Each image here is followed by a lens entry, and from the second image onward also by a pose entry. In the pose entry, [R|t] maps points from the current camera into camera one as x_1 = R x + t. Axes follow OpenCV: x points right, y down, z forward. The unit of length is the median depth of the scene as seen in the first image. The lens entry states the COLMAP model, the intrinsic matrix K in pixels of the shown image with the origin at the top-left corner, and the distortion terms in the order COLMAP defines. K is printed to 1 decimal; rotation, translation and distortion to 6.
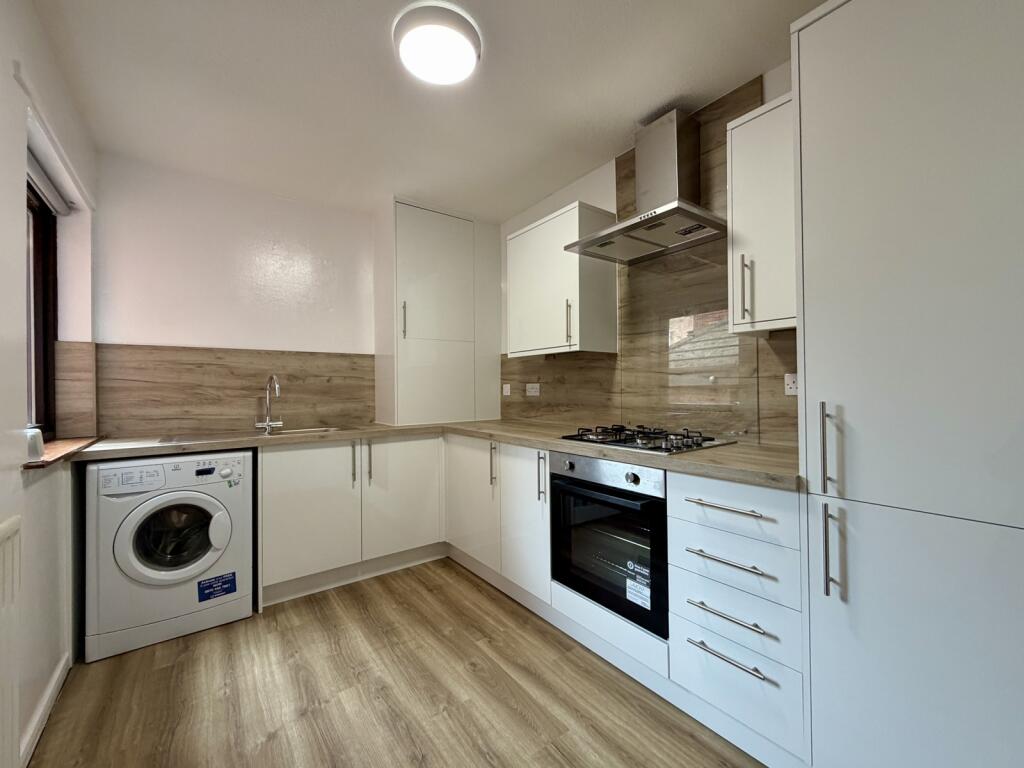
lens RADIAL K [[416.7, 0, 512.0], [0, 416.7, 385.6], [0, 0, 1]] dist [0.004218, 0.000310]
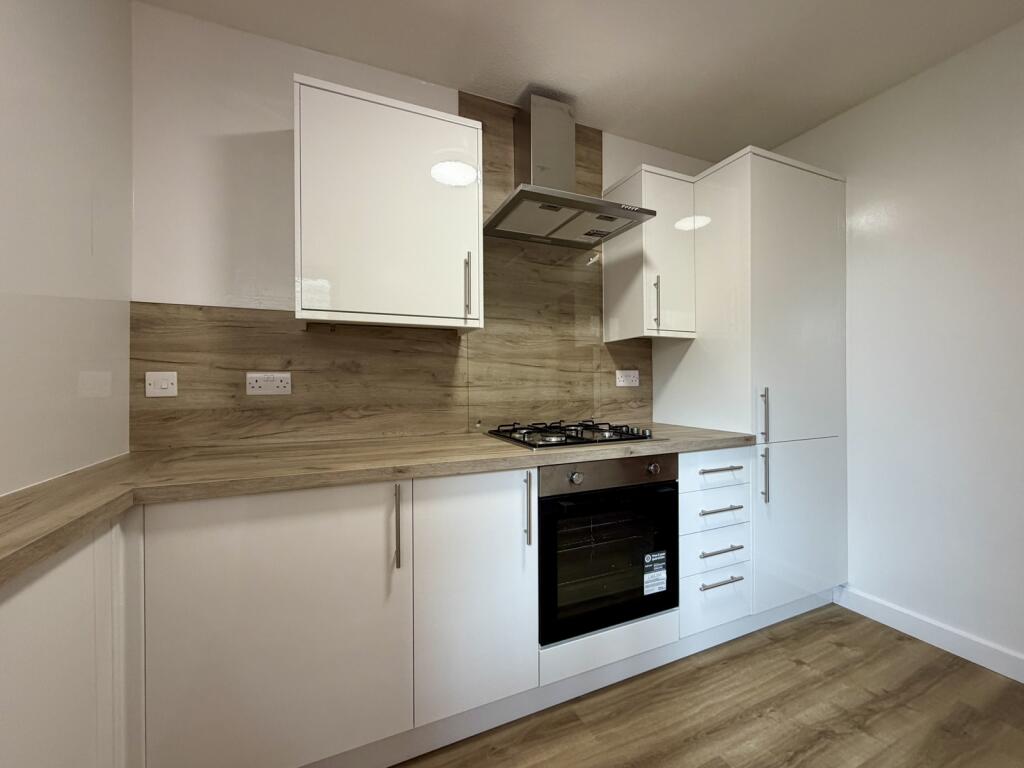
lens RADIAL K [[416.7, 0, 513.7], [0, 416.7, 381.8], [0, 0, 1]] dist [0.004218, 0.000310]
pose [[0.220311, 0.008285, 0.975394, -0.529316], [-0.002530, 0.999965, -0.007923, 0.014995], [-0.975426, -0.000722, 0.220325, 0.769552]]
